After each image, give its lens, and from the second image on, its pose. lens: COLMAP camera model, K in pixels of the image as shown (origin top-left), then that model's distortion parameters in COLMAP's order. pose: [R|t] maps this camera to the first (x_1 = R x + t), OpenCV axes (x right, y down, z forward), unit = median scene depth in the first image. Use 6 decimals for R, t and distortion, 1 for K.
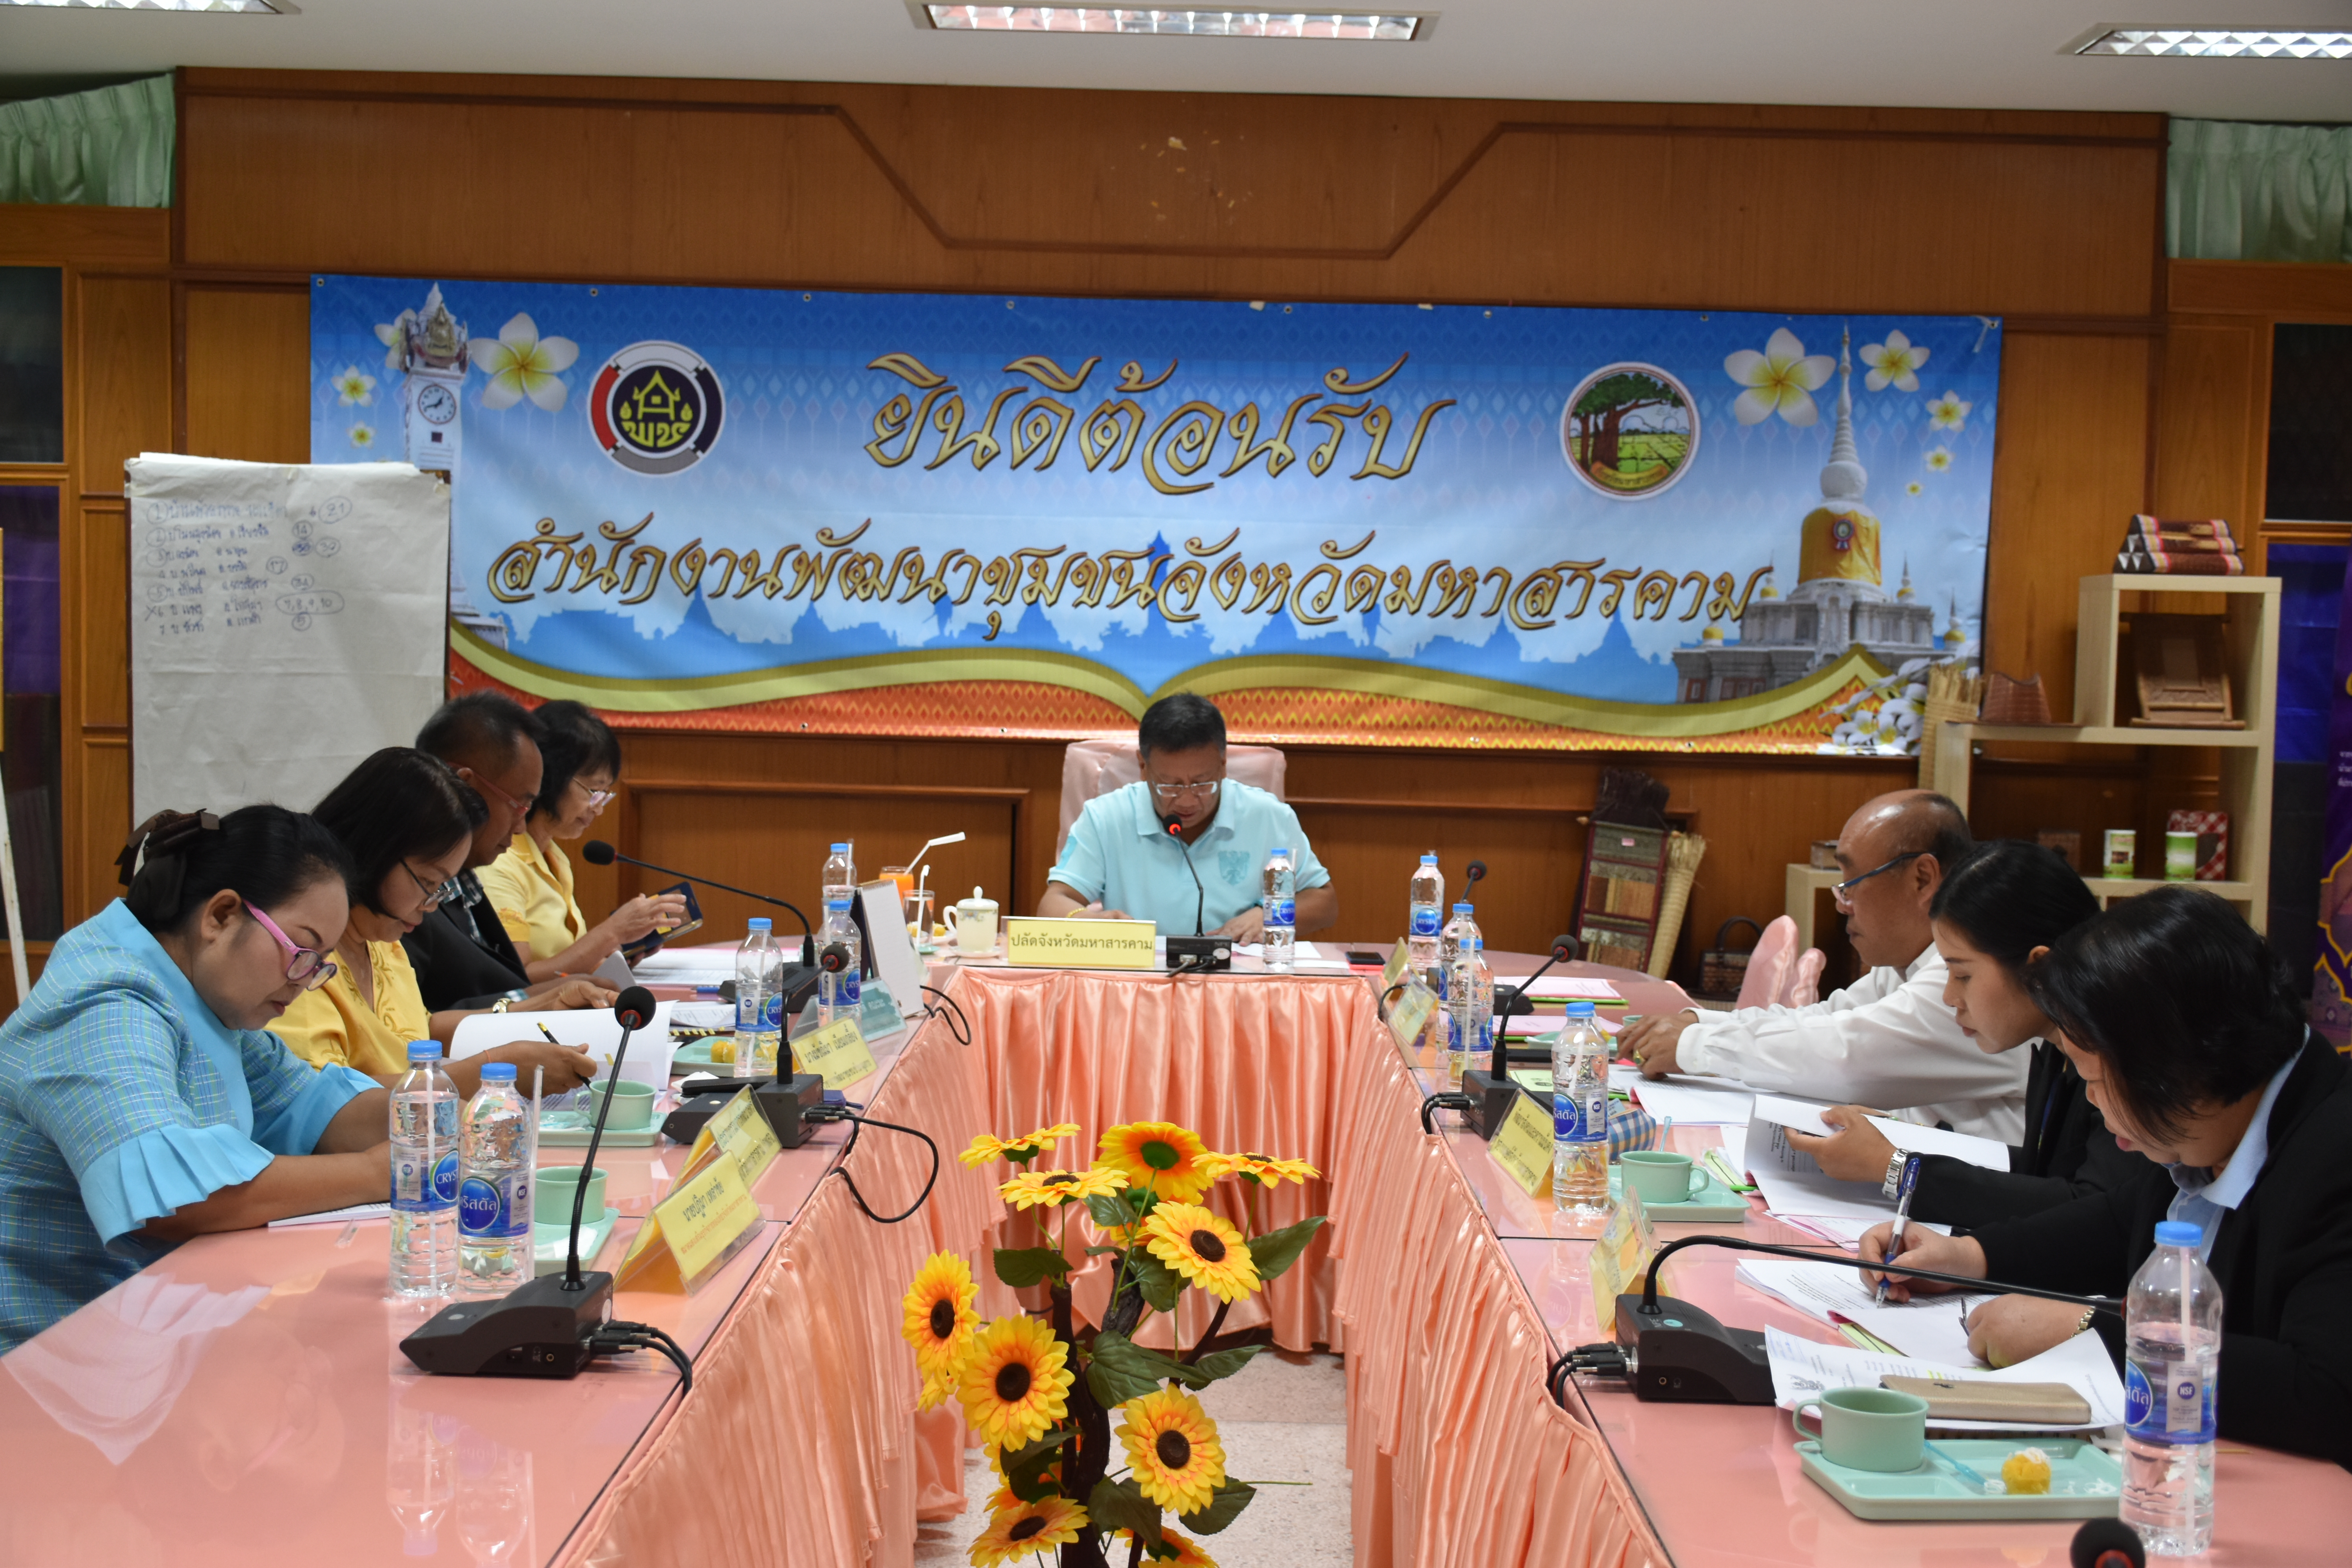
lens RADIAL K [[2735.7, 0, 1176.0], [0, 2735.7, 784.0], [0, 0, 1]] dist [-0.032895, 0.038635]
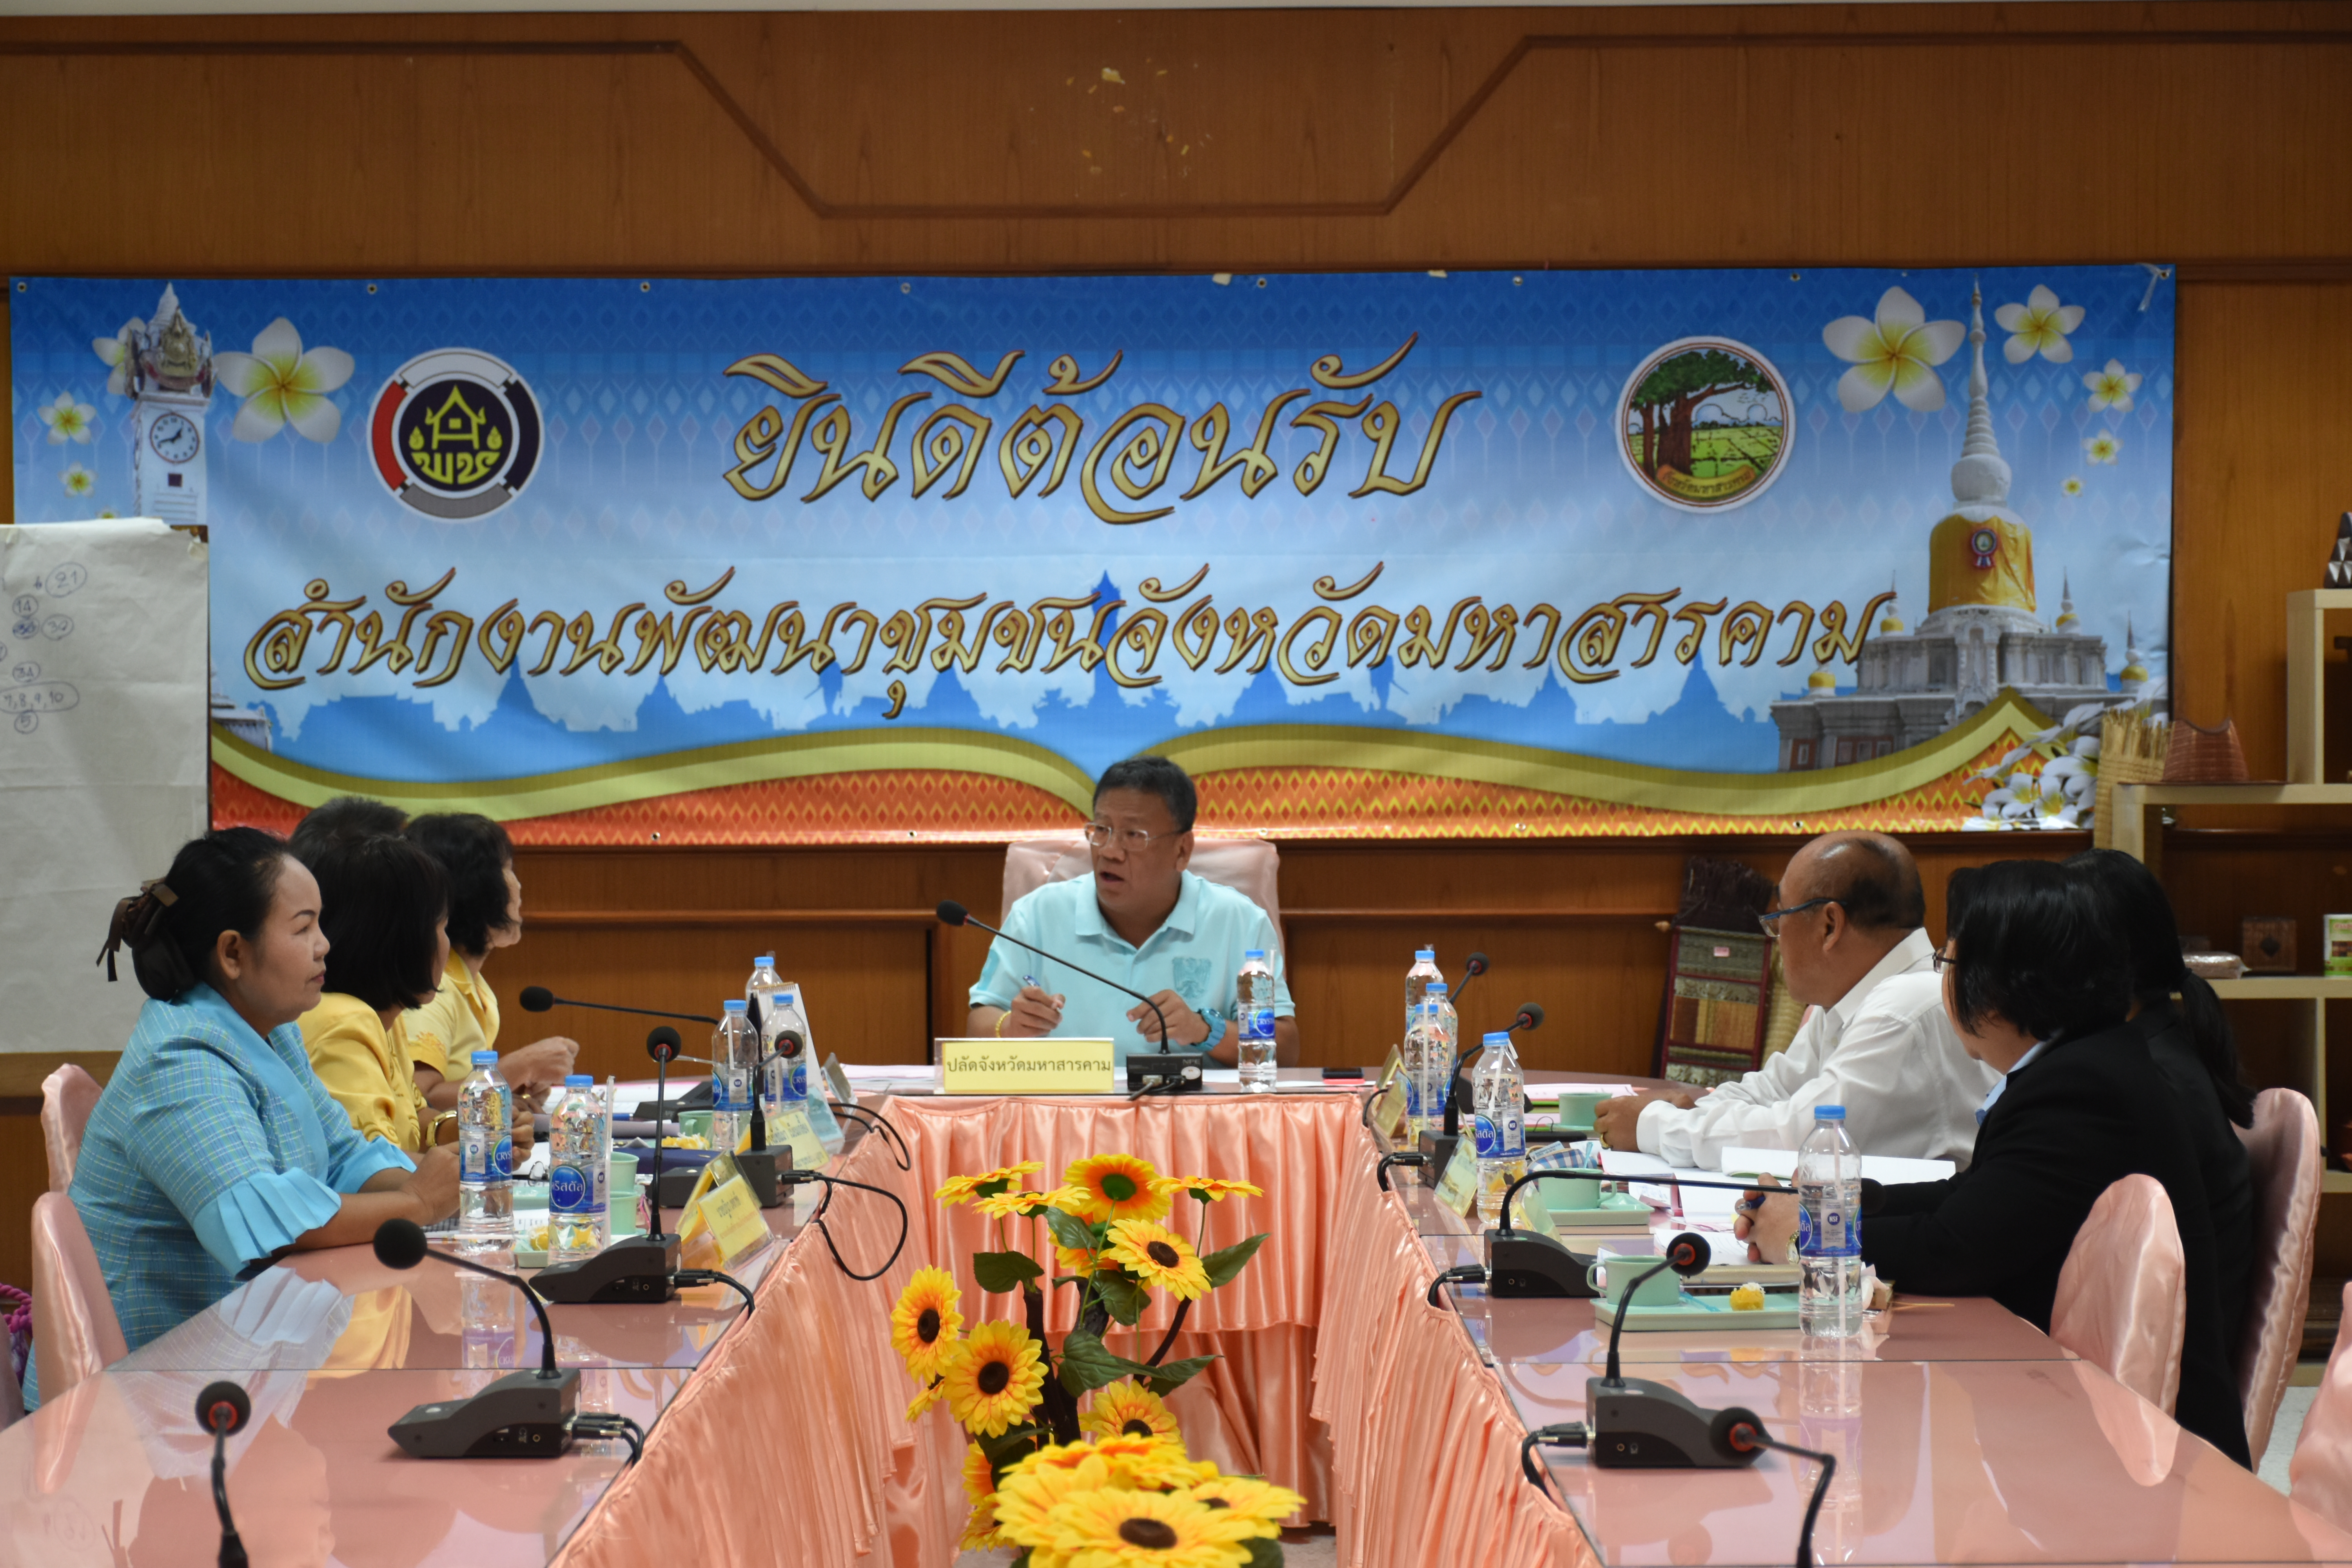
lens RADIAL K [[5096.4, 0, 1176.0], [0, 5096.4, 784.0], [0, 0, 1]] dist [-0.071528, 0.332018]
pose [[0.999493, -0.031541, 0.004357, 0.005687], [0.031680, 0.998824, -0.036700, 0.021796], [-0.003195, 0.036819, 0.999317, -0.446882]]
